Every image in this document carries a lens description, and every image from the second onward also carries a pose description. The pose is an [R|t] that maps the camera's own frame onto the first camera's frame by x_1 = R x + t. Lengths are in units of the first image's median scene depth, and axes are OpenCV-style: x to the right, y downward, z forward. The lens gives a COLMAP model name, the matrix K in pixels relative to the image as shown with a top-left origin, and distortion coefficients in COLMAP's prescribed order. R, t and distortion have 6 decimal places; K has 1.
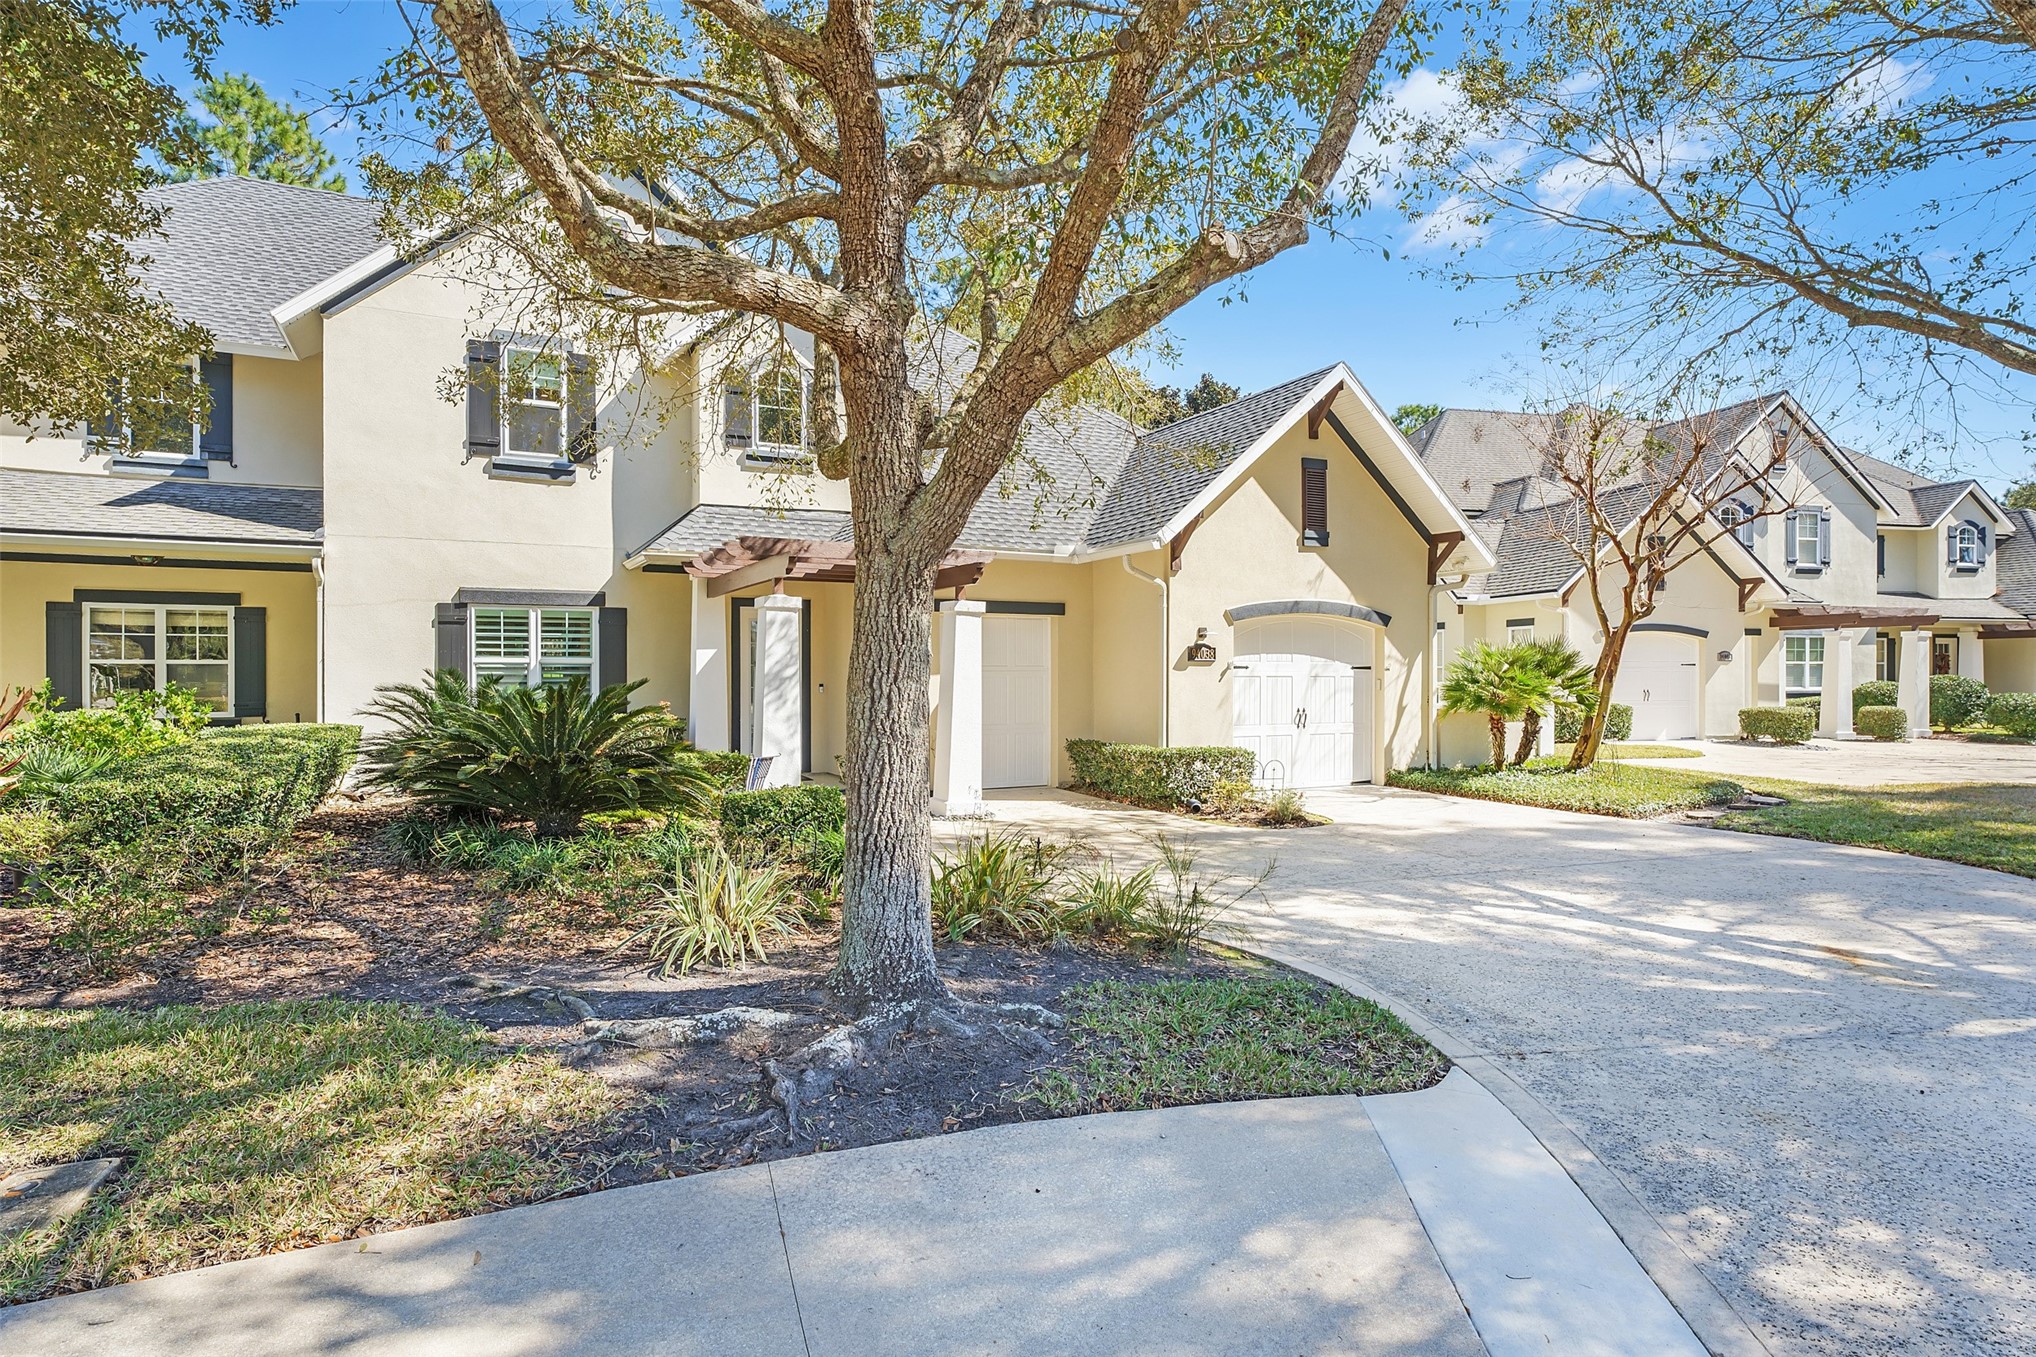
lens RADIAL K [[1039.2, 0, 1017.1], [0, 1039.2, 675.2], [0, 0, 1]] dist [0.001130, -0.000143]
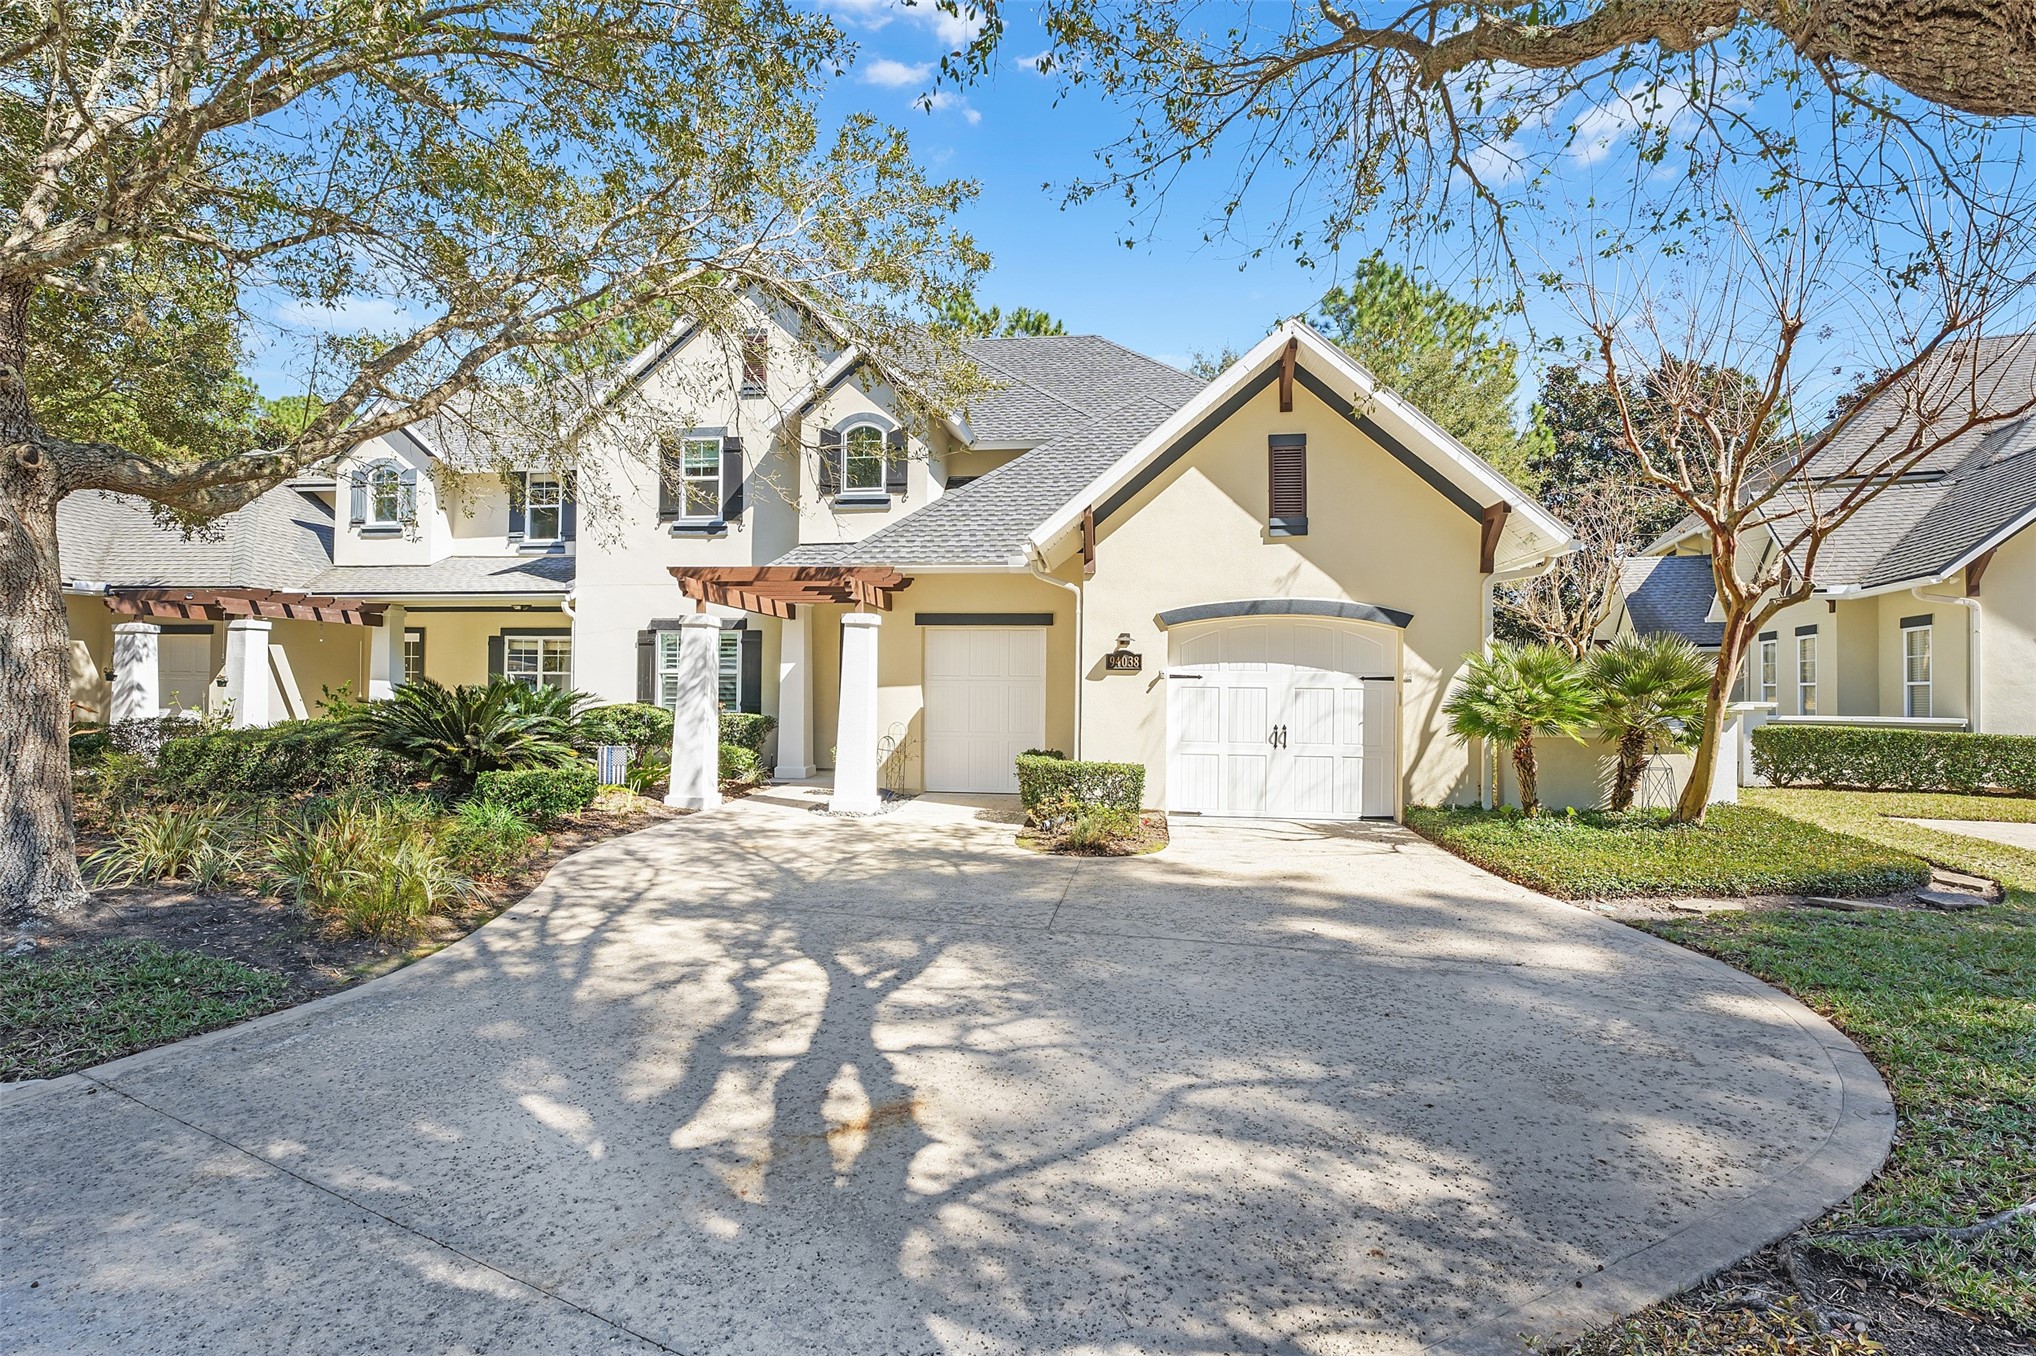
lens RADIAL K [[900.7, 0, 1017.6], [0, 900.7, 679.4], [0, 0, 1]] dist [-0.014145, 0.000046]
pose [[0.836431, 0.002344, -0.548067, 0.508991], [-0.010728, 0.999869, -0.012097, 0.005574], [0.547967, 0.015998, 0.836347, 0.261239]]
